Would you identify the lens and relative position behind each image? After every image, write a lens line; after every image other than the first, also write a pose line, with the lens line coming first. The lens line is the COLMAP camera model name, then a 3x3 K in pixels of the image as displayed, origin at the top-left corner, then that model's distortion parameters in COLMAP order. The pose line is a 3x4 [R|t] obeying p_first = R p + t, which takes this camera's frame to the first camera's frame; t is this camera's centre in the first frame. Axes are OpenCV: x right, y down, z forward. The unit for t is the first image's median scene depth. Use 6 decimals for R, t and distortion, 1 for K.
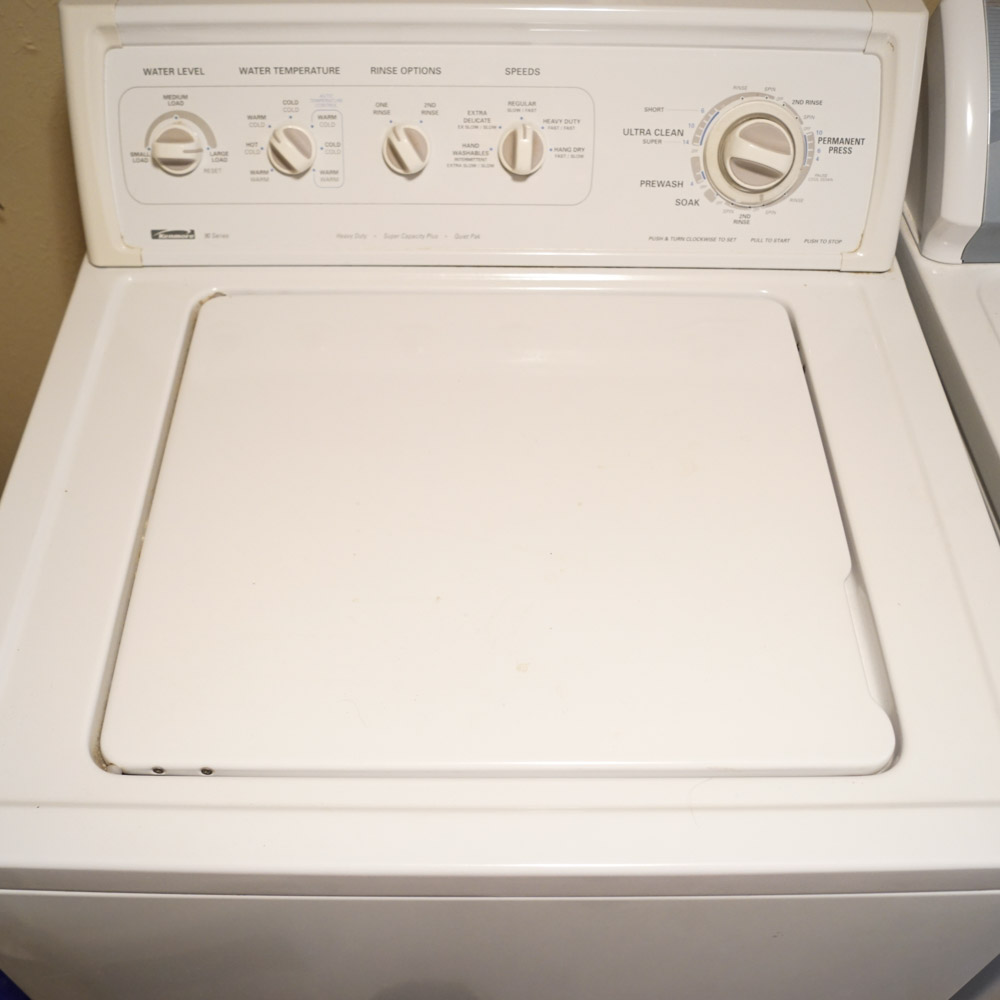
lens RADIAL K [[1122.3, 0, 491.7], [0, 1122.3, 502.7], [0, 0, 1]] dist [-0.081341, 0.000000]
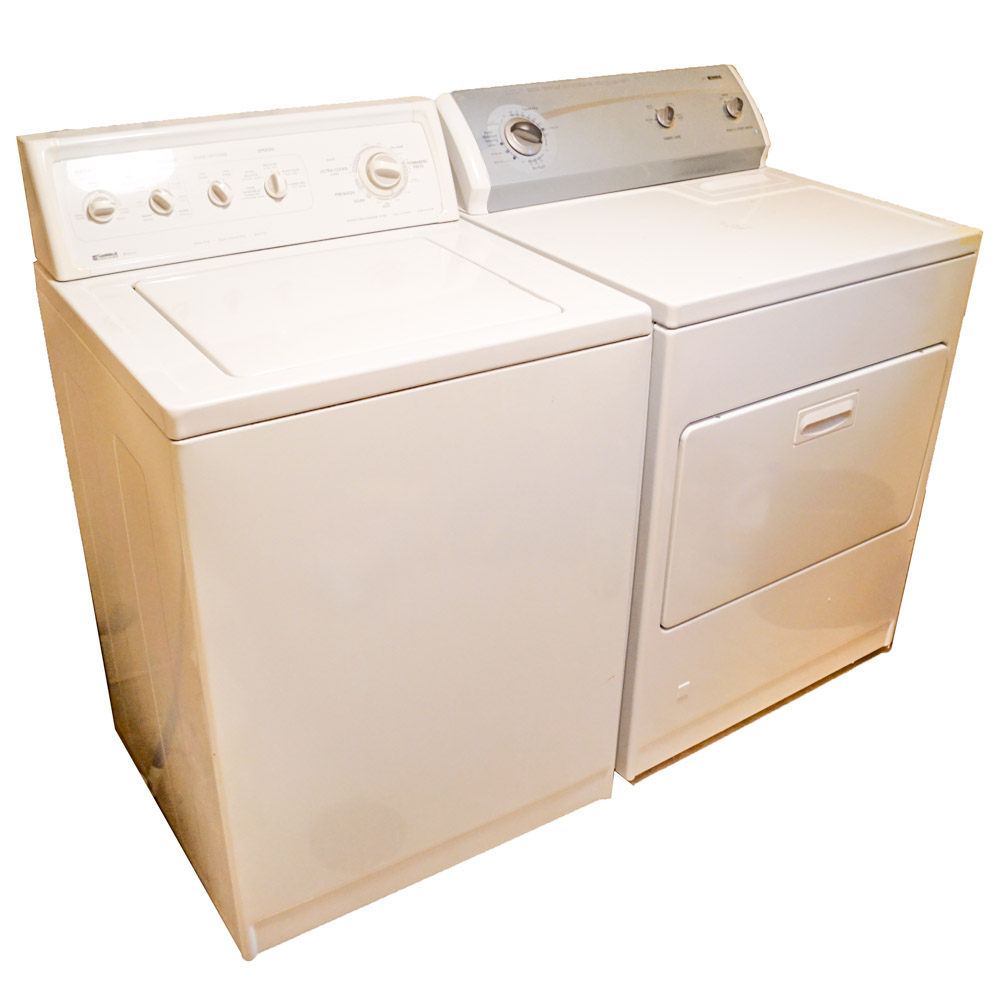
lens RADIAL K [[1122.3, 0, 501.8], [0, 1122.3, 501.6], [0, 0, 1]] dist [-0.081341, 0.000000]
pose [[0.842625, -0.257550, 0.472917, -0.713730], [0.408440, 0.878000, -0.249584, 0.831630], [-0.350941, 0.403464, 0.845019, -0.580210]]
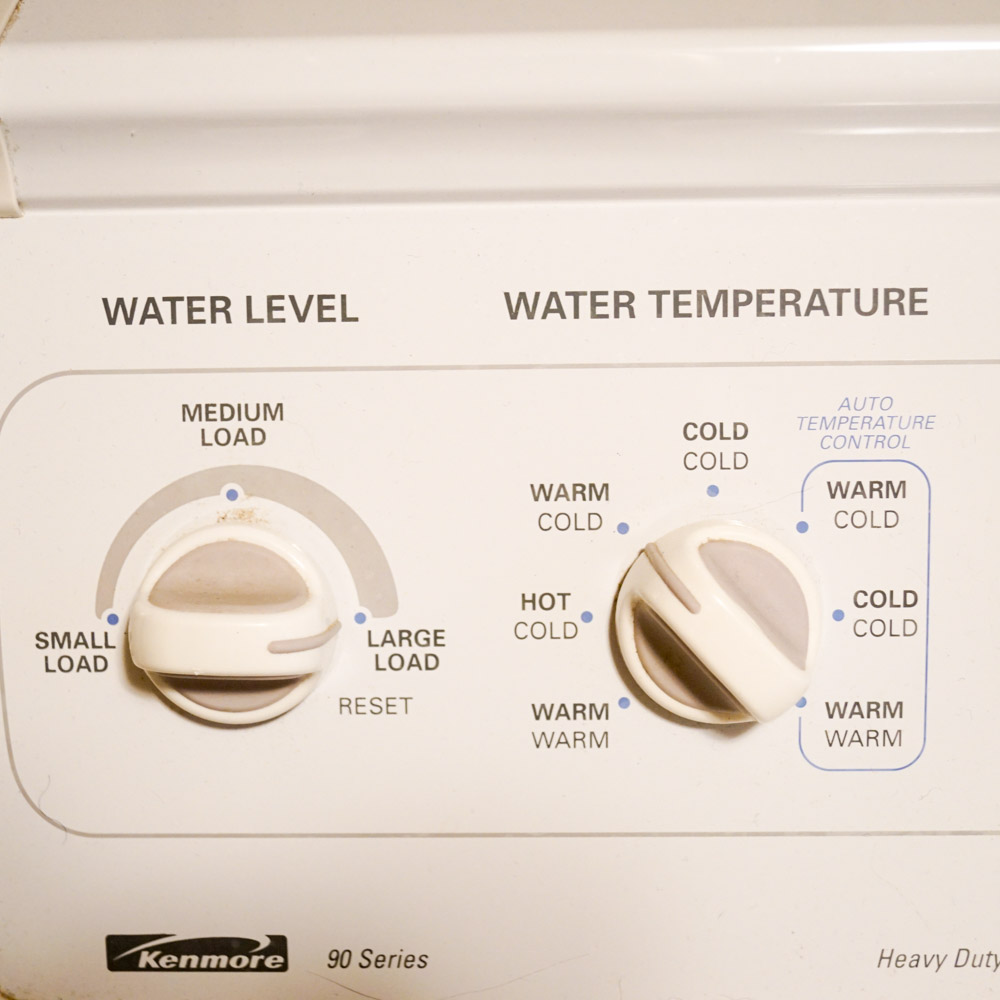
lens RADIAL K [[1852.3, 0, 501.8], [0, 1852.3, 499.4], [0, 0, 1]] dist [-0.074037, 0.000000]
pose [[0.999273, -0.016739, -0.034255, -0.212172], [0.008304, 0.972453, -0.232953, -0.252157], [0.037211, 0.232499, 0.971885, 0.608017]]
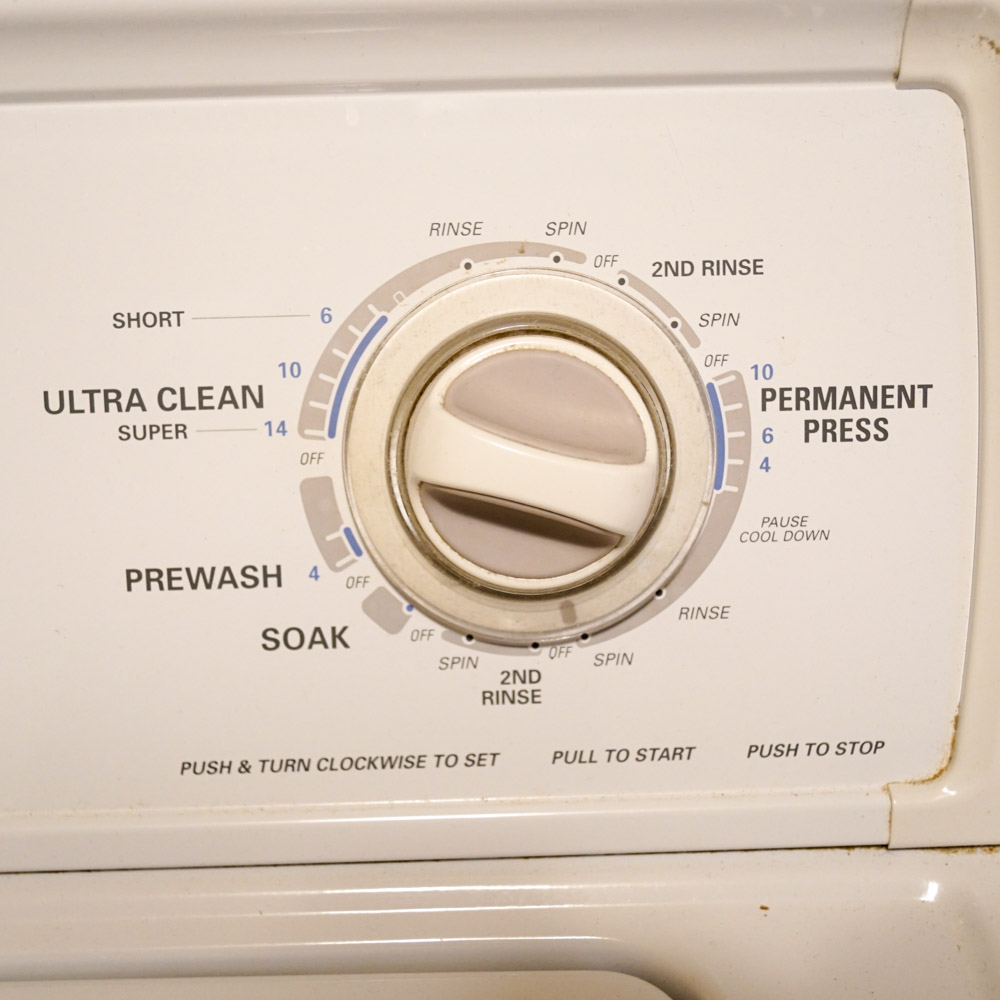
lens RADIAL K [[1812.5, 0, 502.3], [0, 1812.5, 503.2], [0, 0, 1]] dist [-0.054647, 0.000000]
pose [[0.999300, -0.035096, 0.012917, 0.225764], [0.037071, 0.975155, -0.218400, -0.208180], [-0.004931, 0.218726, 0.975774, 0.569849]]
